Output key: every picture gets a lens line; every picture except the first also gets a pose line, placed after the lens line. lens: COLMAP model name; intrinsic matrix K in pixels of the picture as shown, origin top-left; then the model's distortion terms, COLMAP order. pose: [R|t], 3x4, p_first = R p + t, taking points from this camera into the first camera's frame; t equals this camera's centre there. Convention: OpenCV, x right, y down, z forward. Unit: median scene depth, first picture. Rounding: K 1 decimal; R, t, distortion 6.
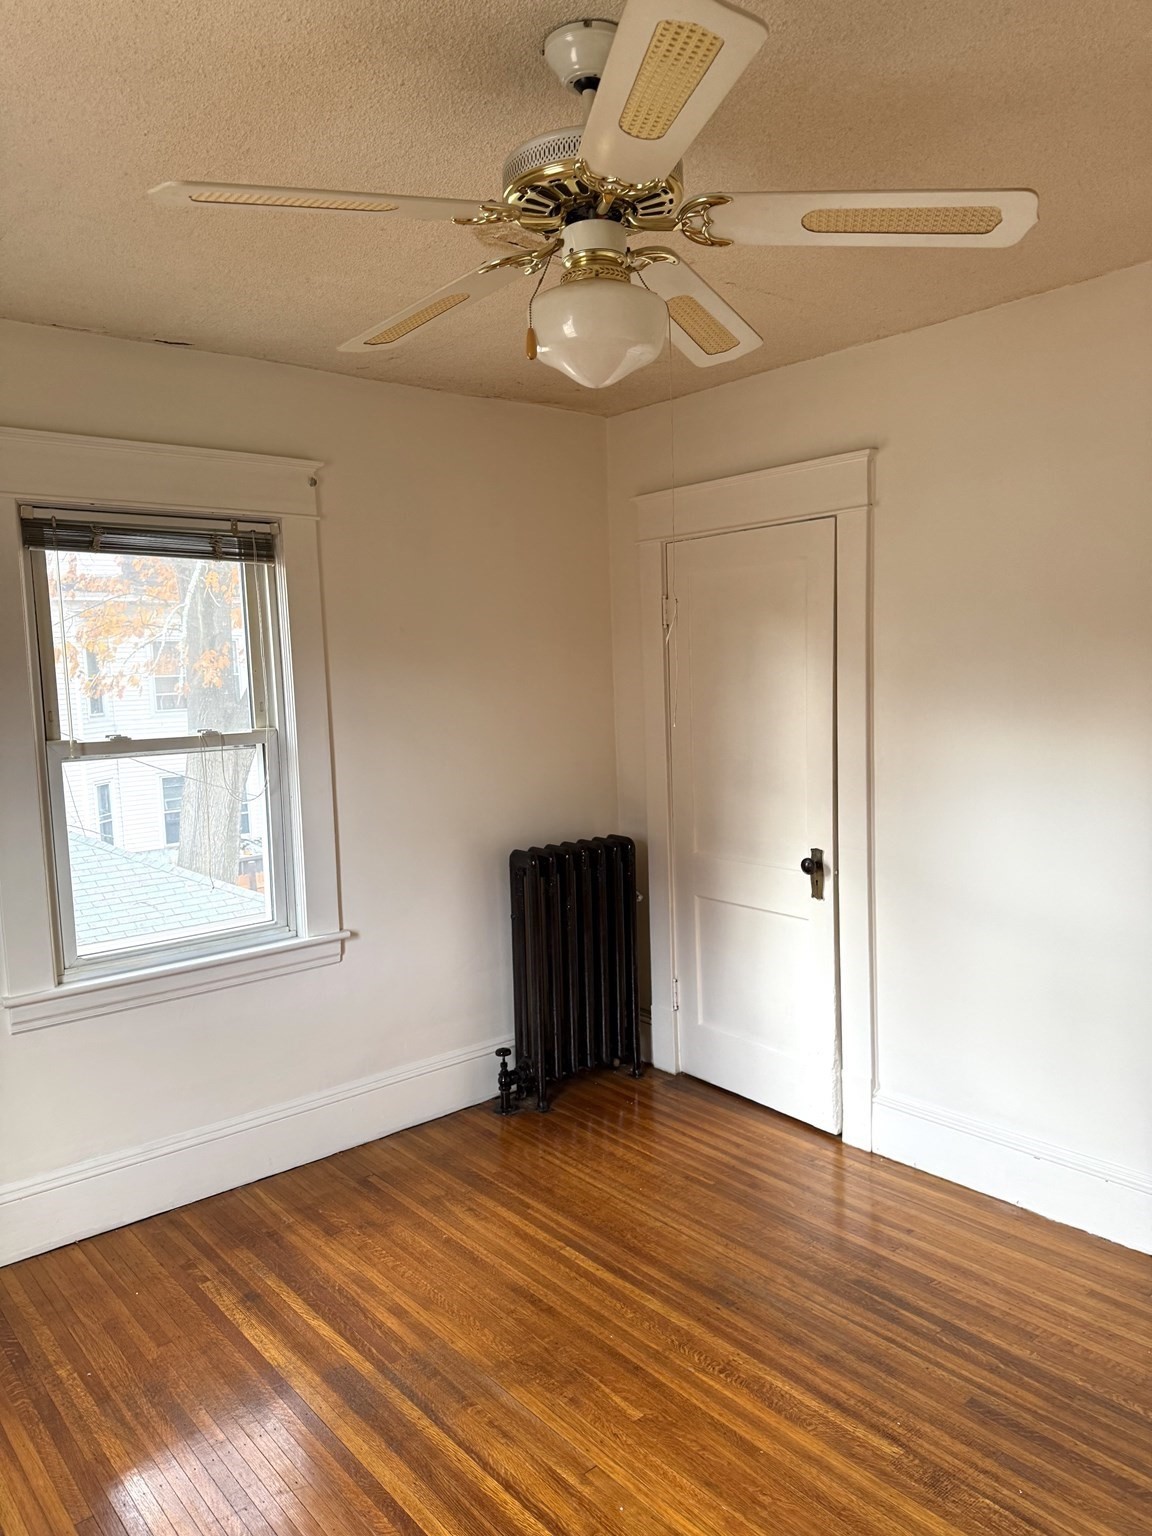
lens RADIAL K [[1078.9, 0, 566.5], [0, 1078.9, 771.8], [0, 0, 1]] dist [0.032638, -0.035524]
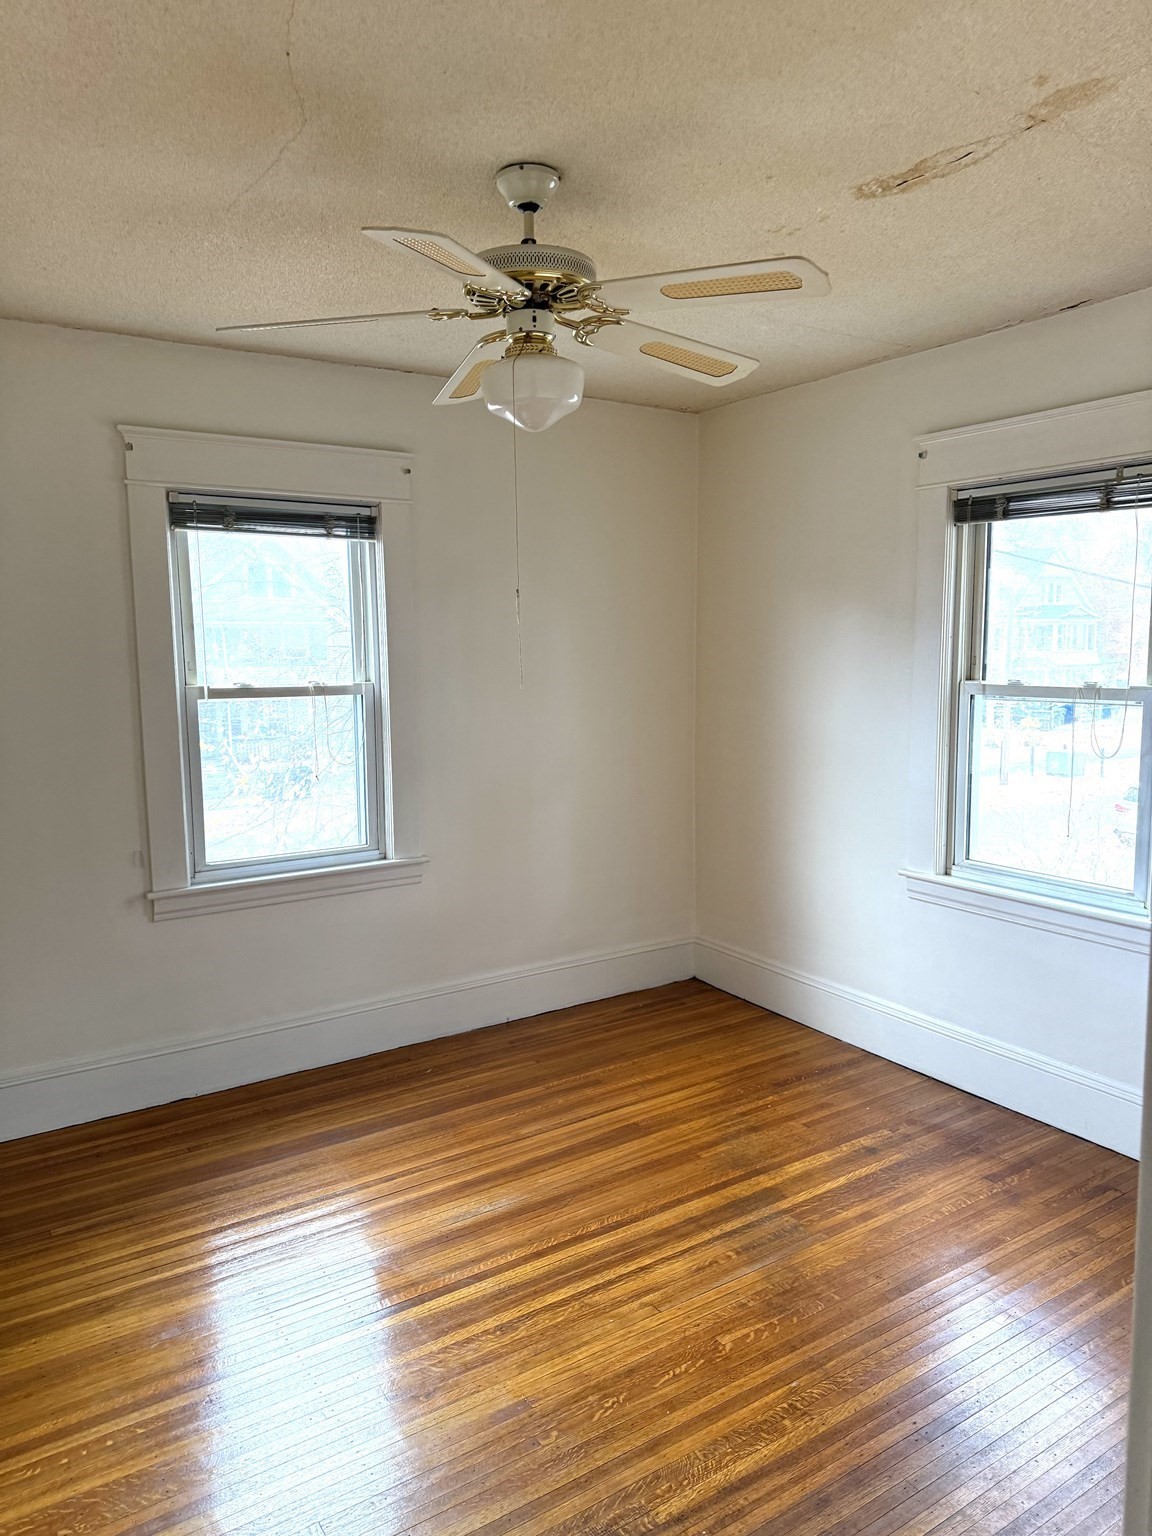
lens RADIAL K [[1078.9, 0, 573.8], [0, 1078.9, 769.3], [0, 0, 1]] dist [0.032638, -0.035524]
pose [[-0.104778, 0.153413, -0.982592, 0.781059], [-0.079701, 0.983557, 0.162062, -0.091262], [0.991297, 0.095294, -0.090827, 0.672001]]
